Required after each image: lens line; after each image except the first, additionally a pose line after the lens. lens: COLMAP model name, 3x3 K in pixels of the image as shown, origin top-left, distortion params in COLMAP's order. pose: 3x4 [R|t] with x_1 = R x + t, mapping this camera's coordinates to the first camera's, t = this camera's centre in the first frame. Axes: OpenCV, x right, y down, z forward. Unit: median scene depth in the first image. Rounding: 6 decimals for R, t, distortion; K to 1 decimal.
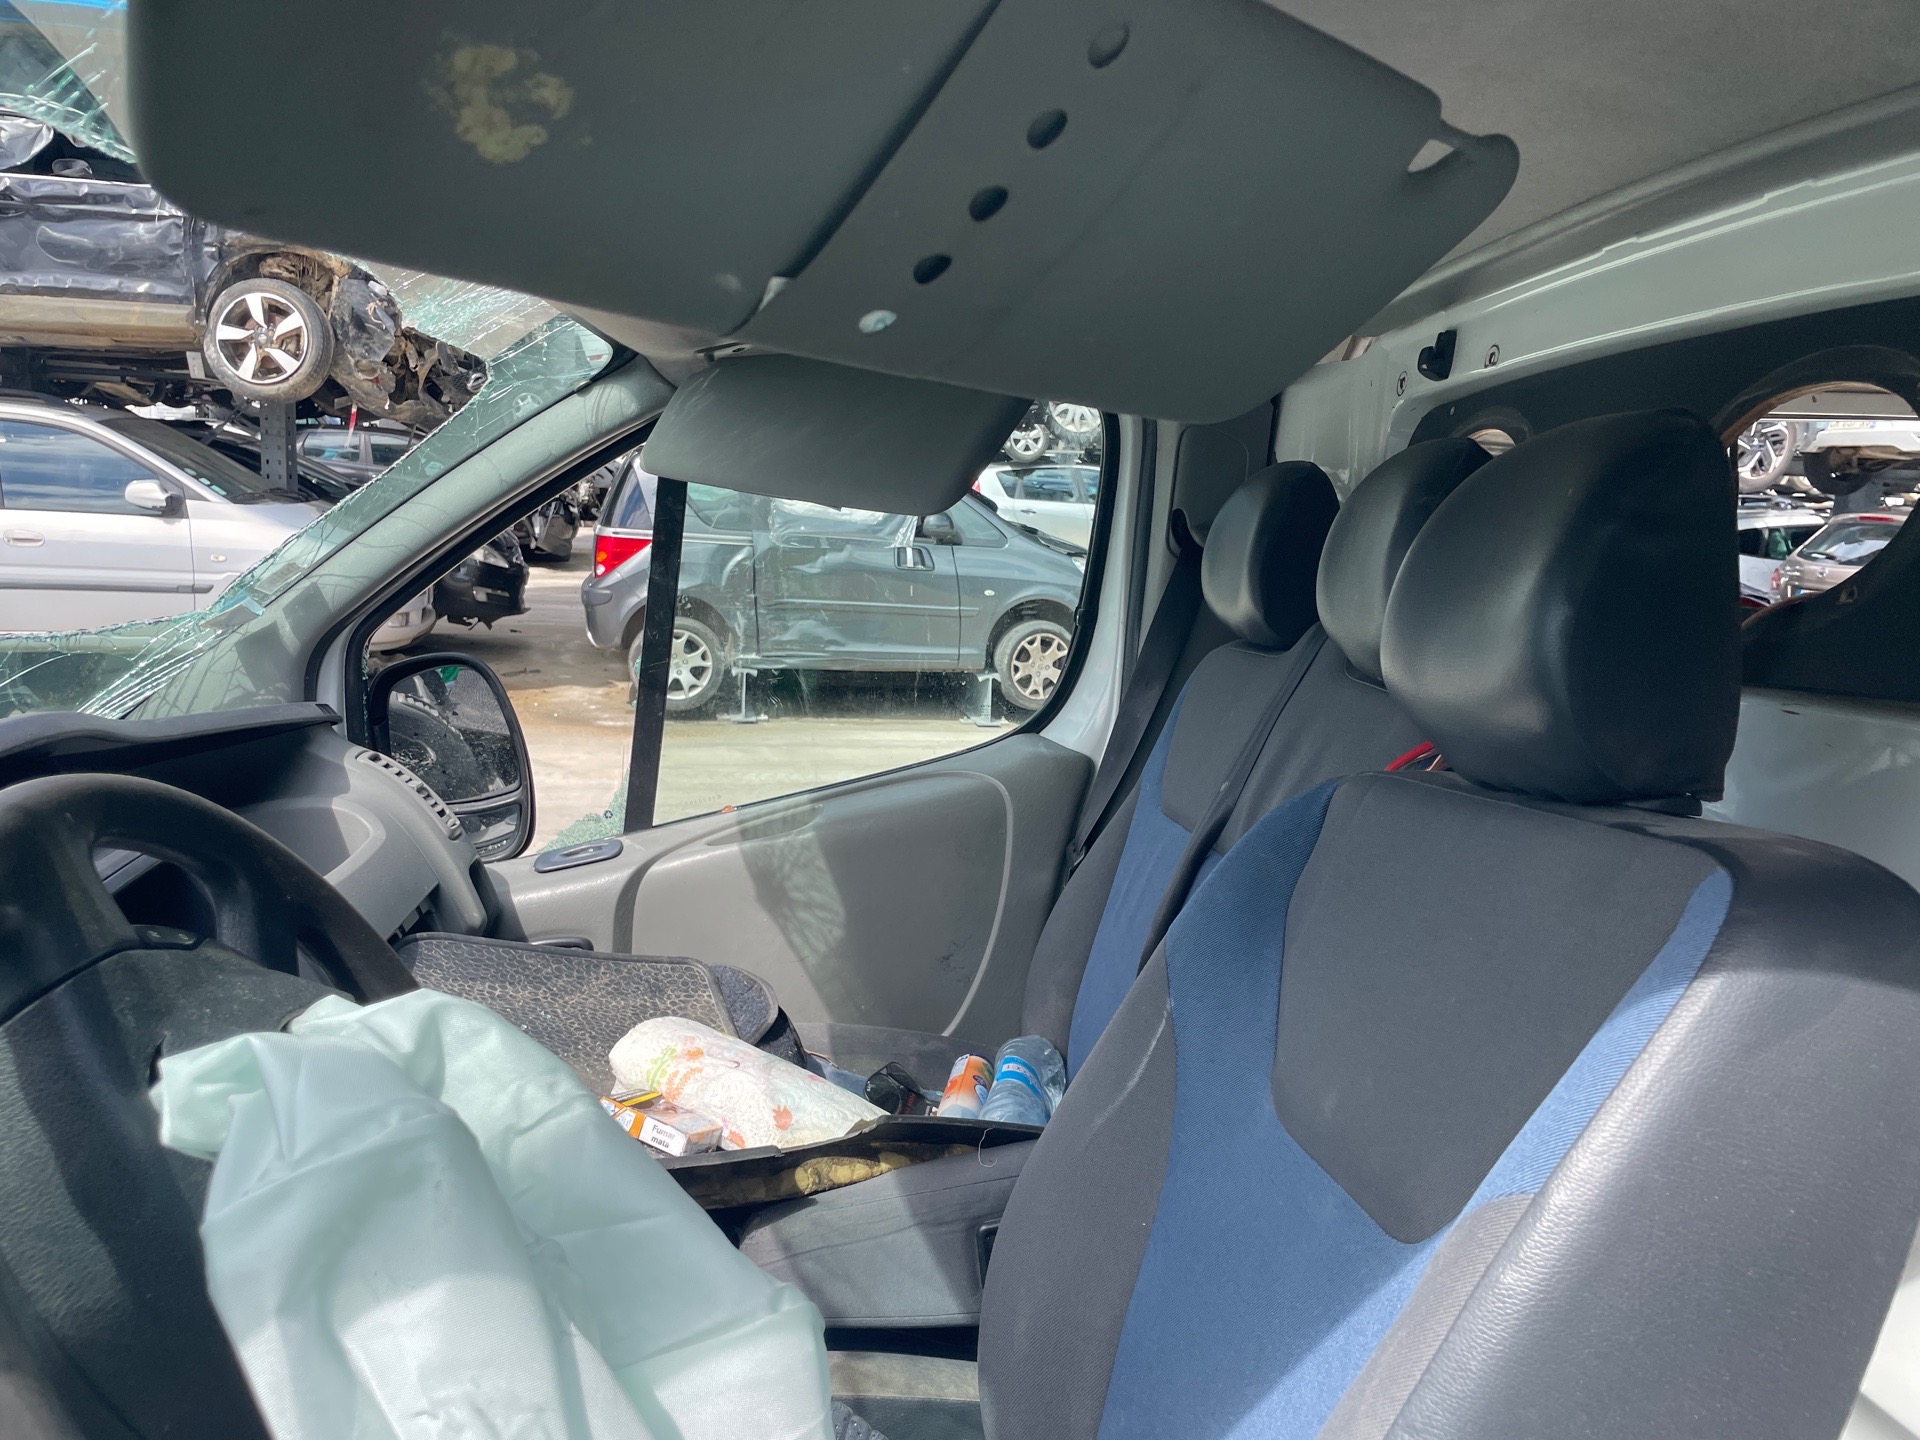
lens RADIAL K [[1483.8, 0, 963.9], [0, 1483.8, 700.4], [0, 0, 1]] dist [0.084852, -0.111826]
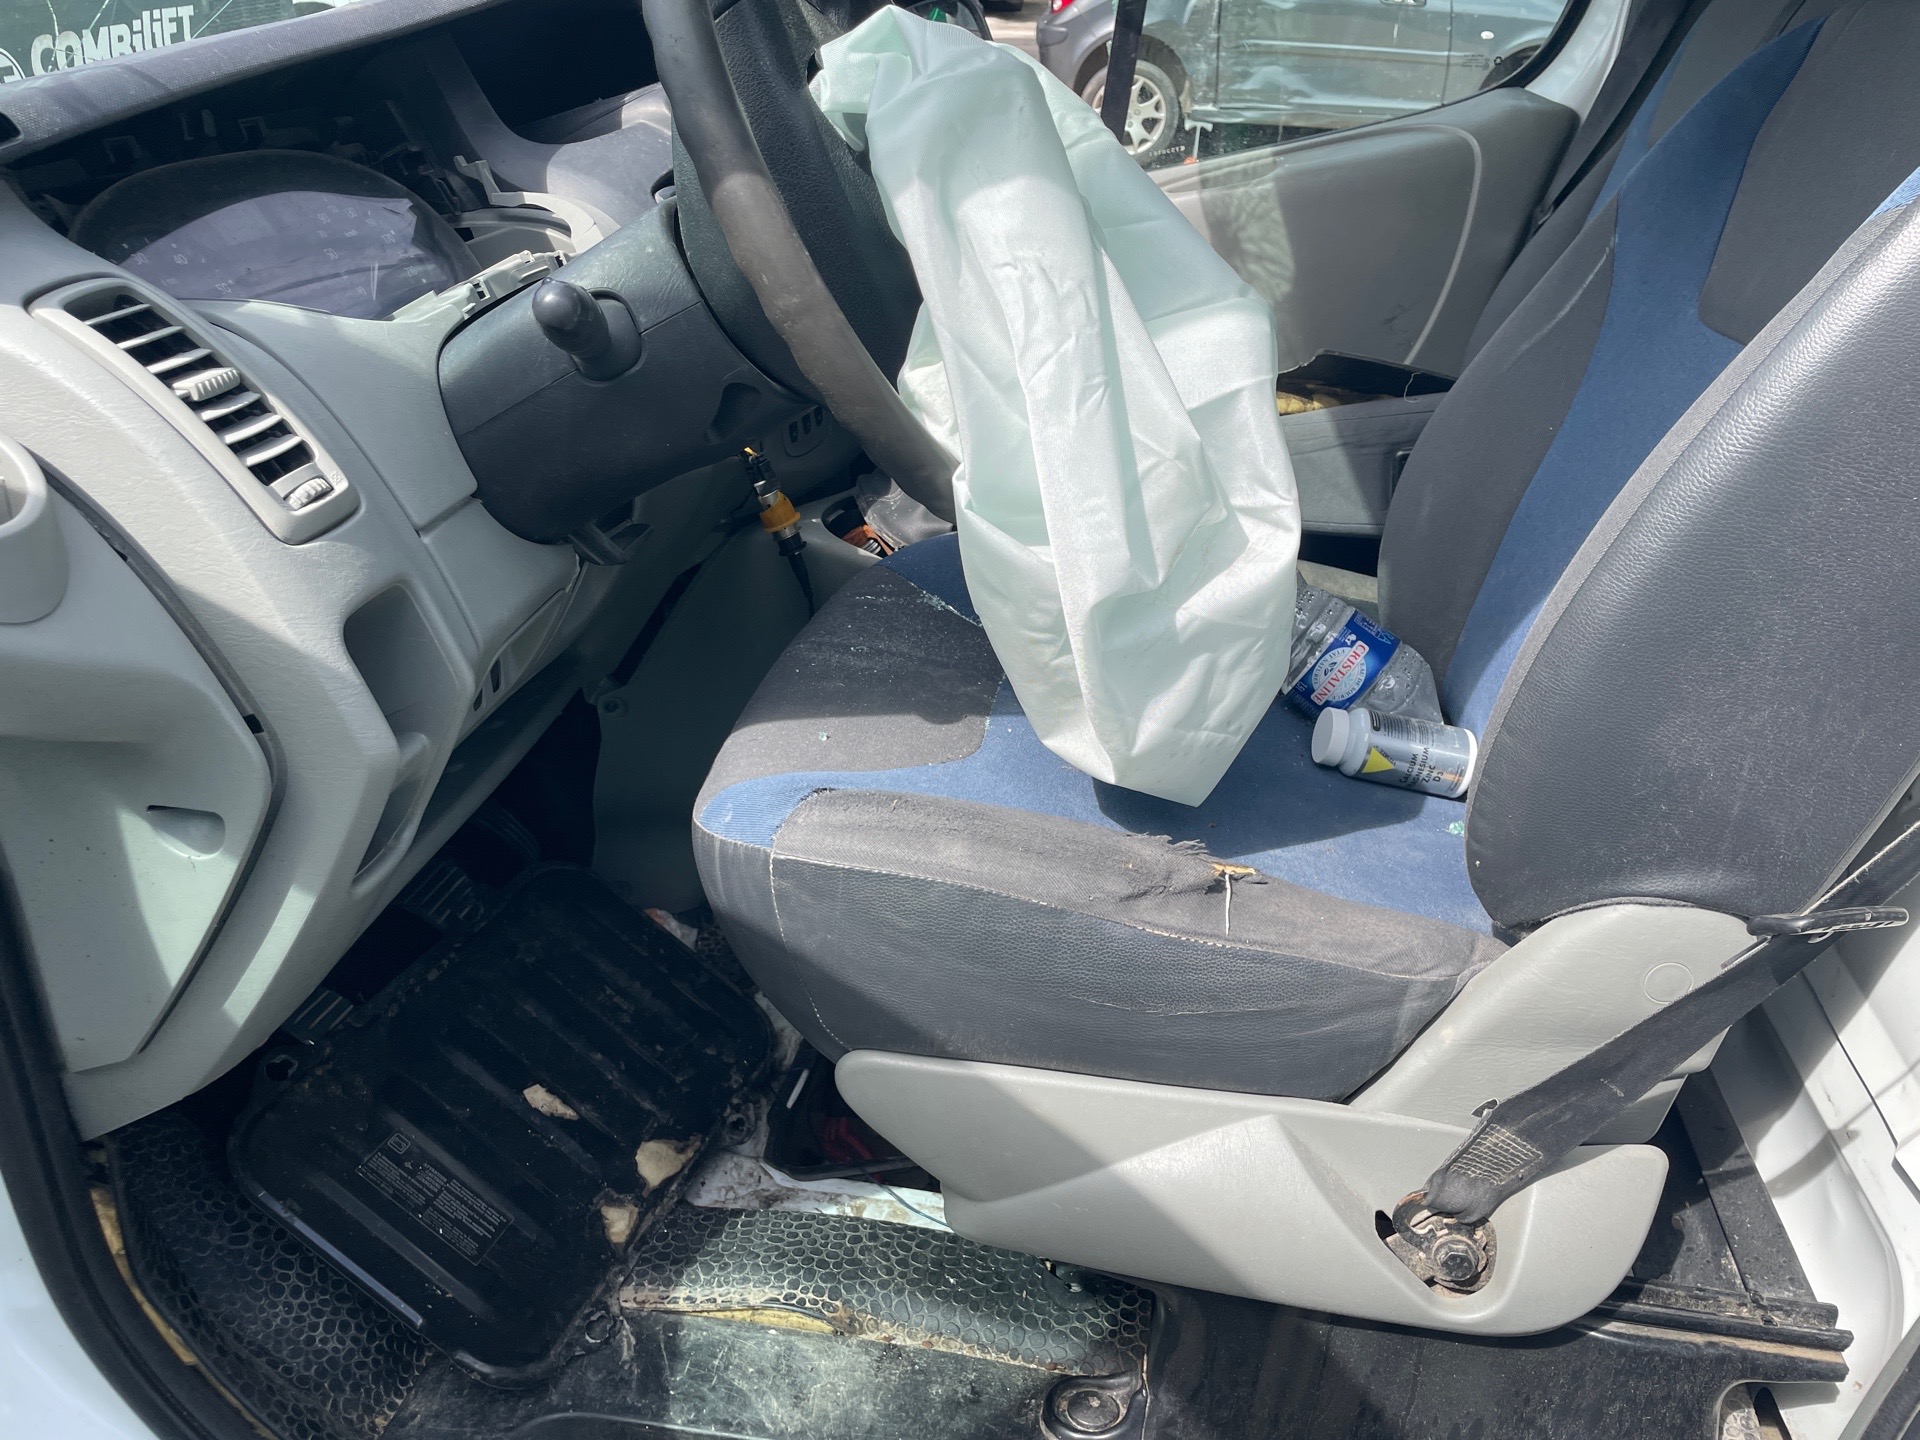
lens RADIAL K [[1482.2, 0, 962.4], [0, 1482.2, 726.6], [0, 0, 1]] dist [0.083261, -0.109901]
pose [[0.957870, 0.131121, -0.255522, 0.007121], [-0.036792, 0.938390, 0.343613, 0.102081], [0.284834, -0.319735, 0.903681, -0.119216]]
